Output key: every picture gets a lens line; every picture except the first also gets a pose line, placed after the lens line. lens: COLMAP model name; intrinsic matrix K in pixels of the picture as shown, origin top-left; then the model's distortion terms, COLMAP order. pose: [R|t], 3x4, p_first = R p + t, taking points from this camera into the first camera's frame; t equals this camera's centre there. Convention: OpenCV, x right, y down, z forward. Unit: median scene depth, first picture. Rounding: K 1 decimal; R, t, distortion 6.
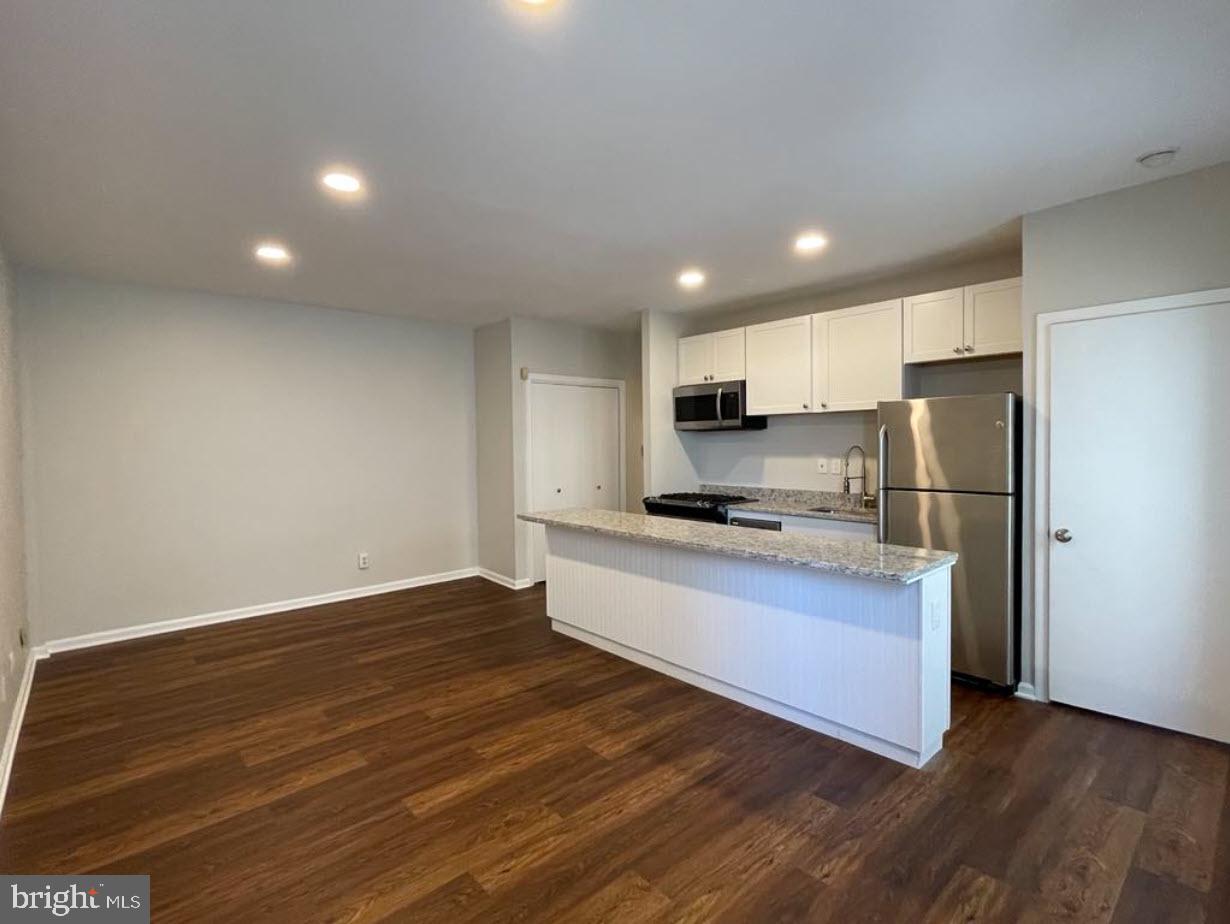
lens RADIAL K [[595.0, 0, 613.3], [0, 595.0, 457.8], [0, 0, 1]] dist [0.000875, 0.000057]
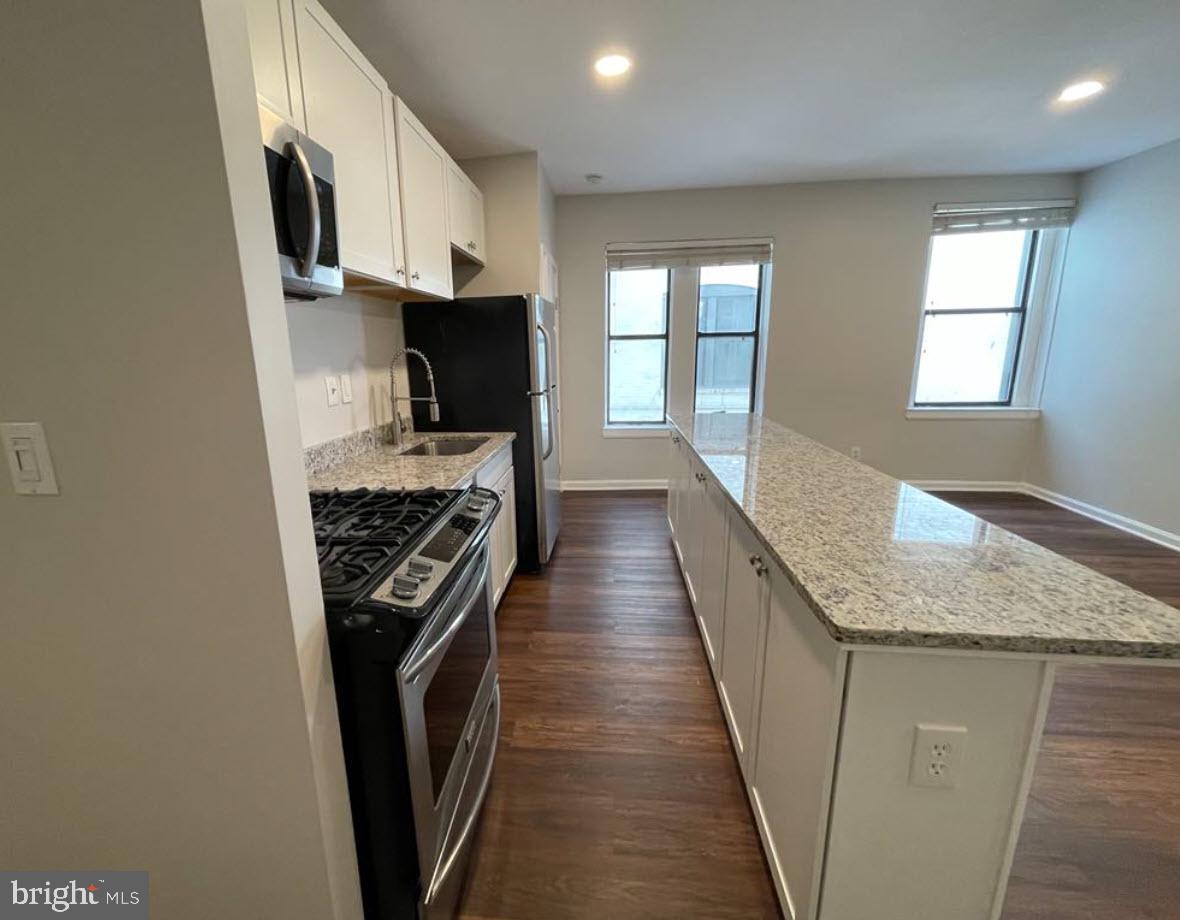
lens RADIAL K [[504.6, 0, 590.0], [0, 504.6, 460.0], [0, 0, 1]] dist [0.000019, 0.000000]
pose [[-0.716858, -0.127738, 0.685418, -0.131040], [0.044695, 0.972632, 0.228010, -0.019497], [-0.695786, 0.194086, -0.691530, 1.252064]]
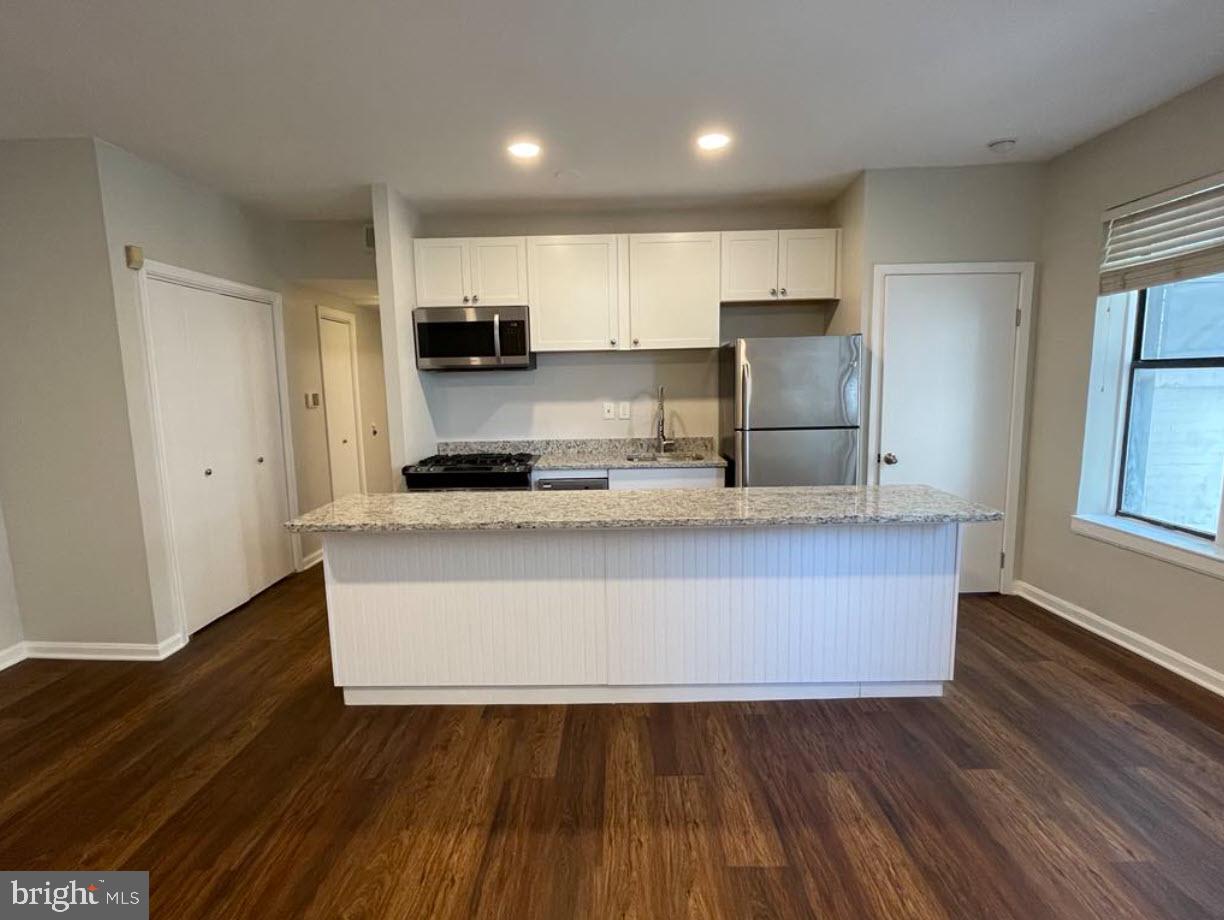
lens RADIAL K [[592.1, 0, 610.3], [0, 592.1, 455.8], [0, 0, 1]] dist [0.000875, 0.000057]
pose [[0.677086, -0.094703, 0.729785, -0.331724], [0.033263, 0.994610, 0.098207, -0.006909], [-0.735152, -0.042220, 0.676587, 0.420110]]
